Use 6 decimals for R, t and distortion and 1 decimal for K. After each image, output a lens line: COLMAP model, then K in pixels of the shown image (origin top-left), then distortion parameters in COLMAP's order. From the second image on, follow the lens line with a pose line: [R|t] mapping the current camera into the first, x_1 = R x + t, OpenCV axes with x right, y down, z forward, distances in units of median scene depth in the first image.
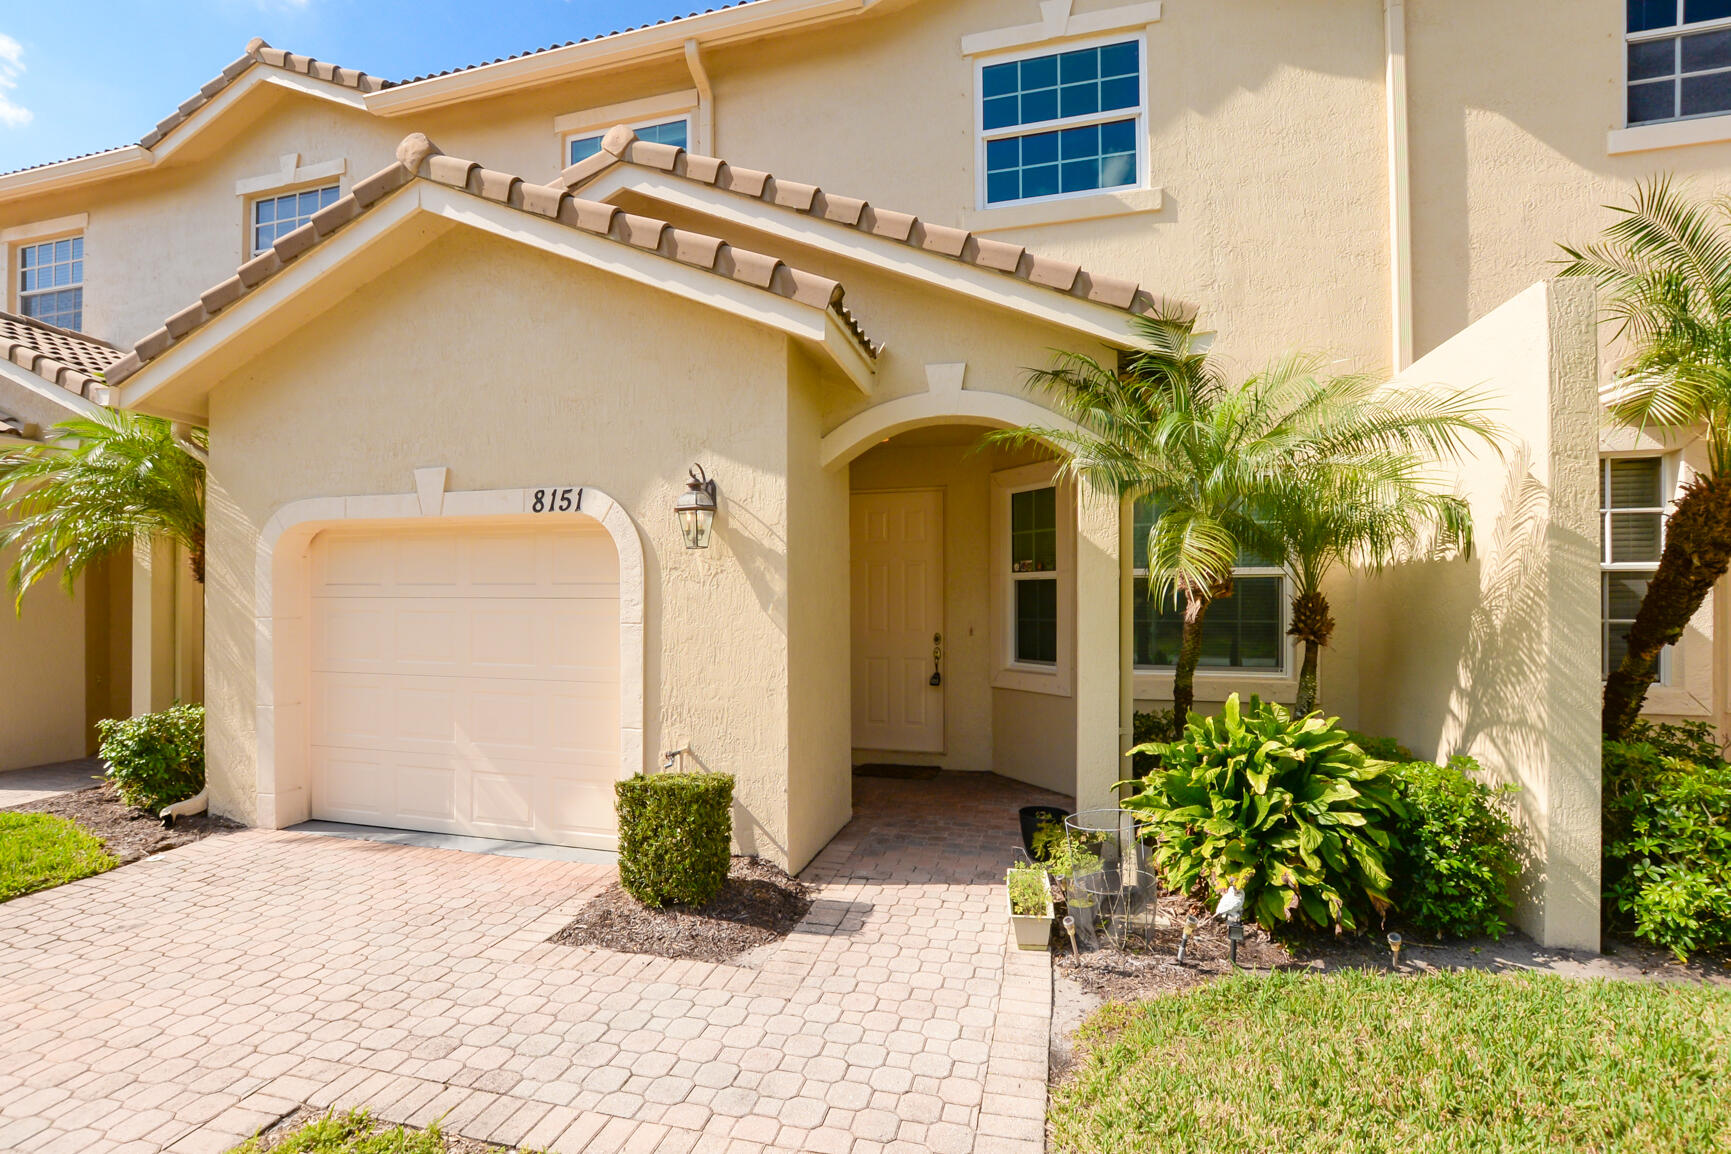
lens RADIAL K [[766.6, 0, 878.7], [0, 766.6, 561.4], [0, 0, 1]] dist [-0.018035, 0.000894]
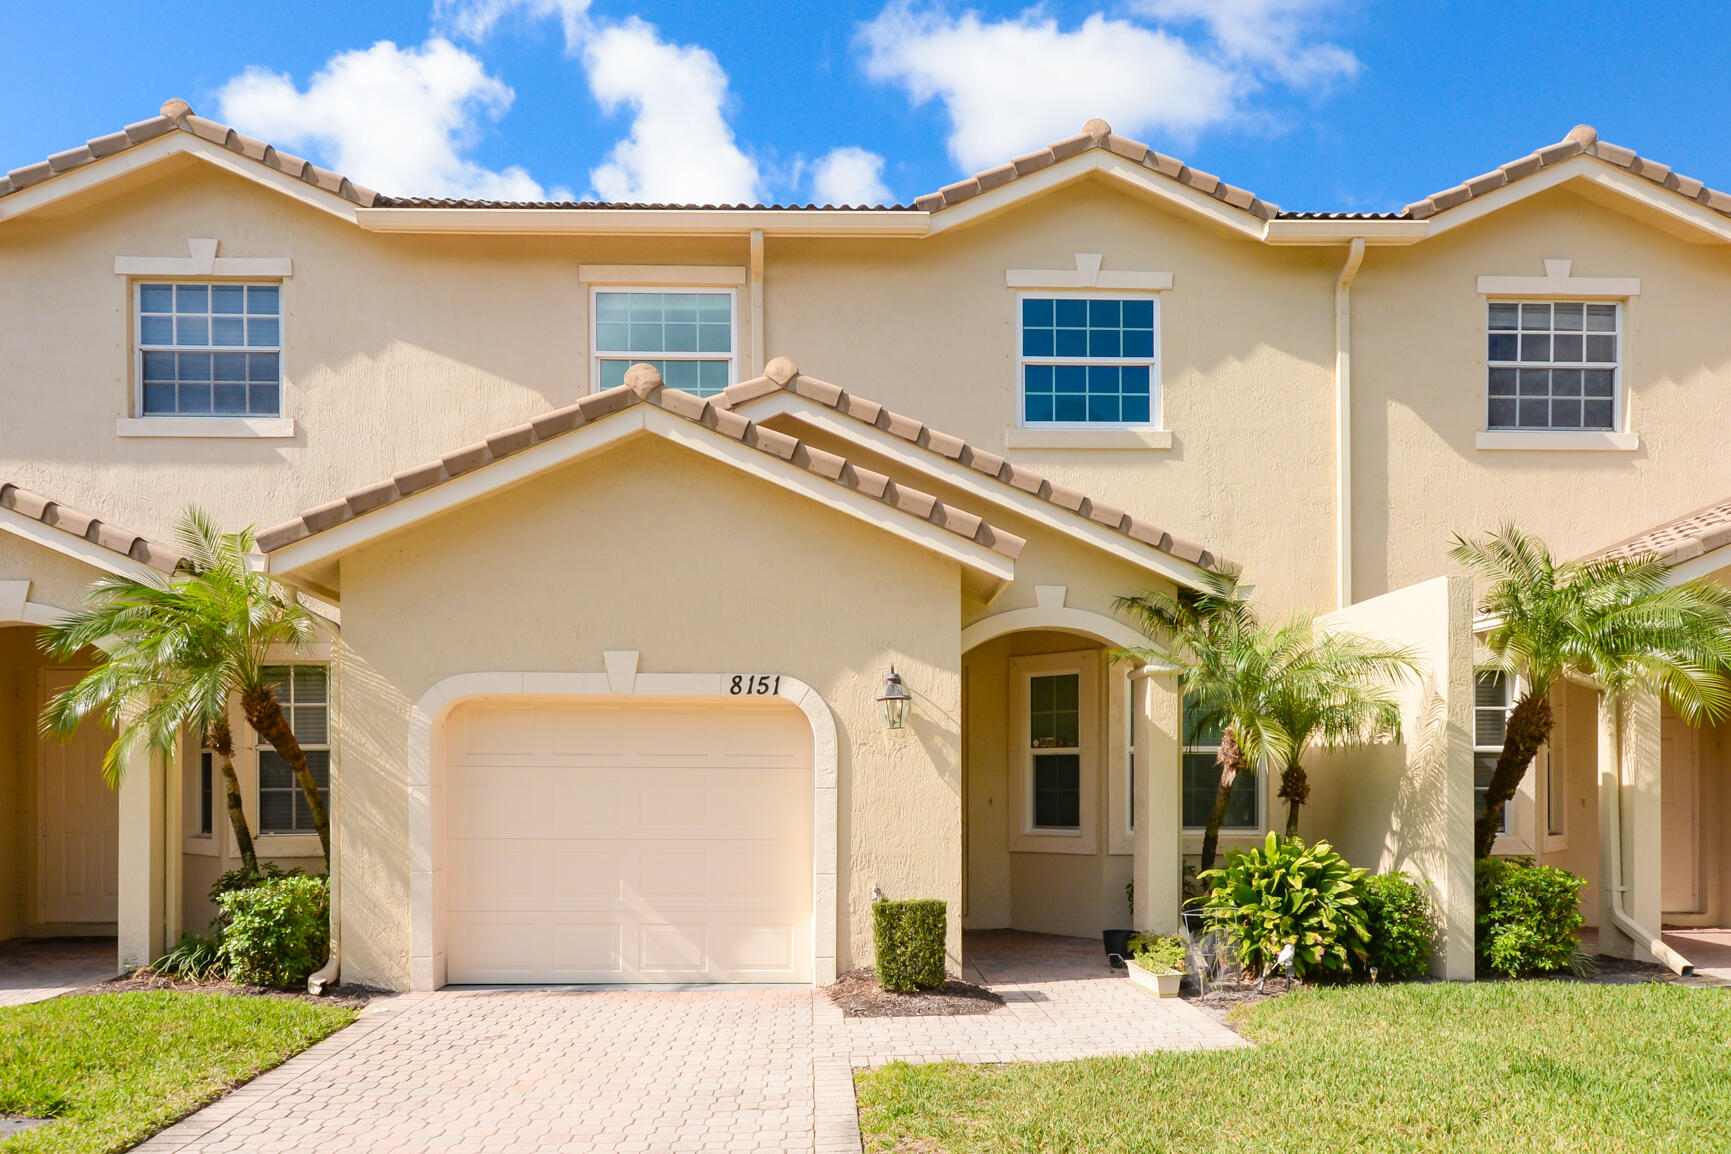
lens RADIAL K [[1148.4, 0, 865.5], [0, 1148.4, 707.6], [0, 0, 1]] dist [0.004406, 0.000575]
pose [[0.956870, 0.019854, 0.289837, -0.718646], [-0.015593, 0.999734, -0.017003, -0.015580], [-0.290098, 0.011750, 0.956925, -0.701932]]
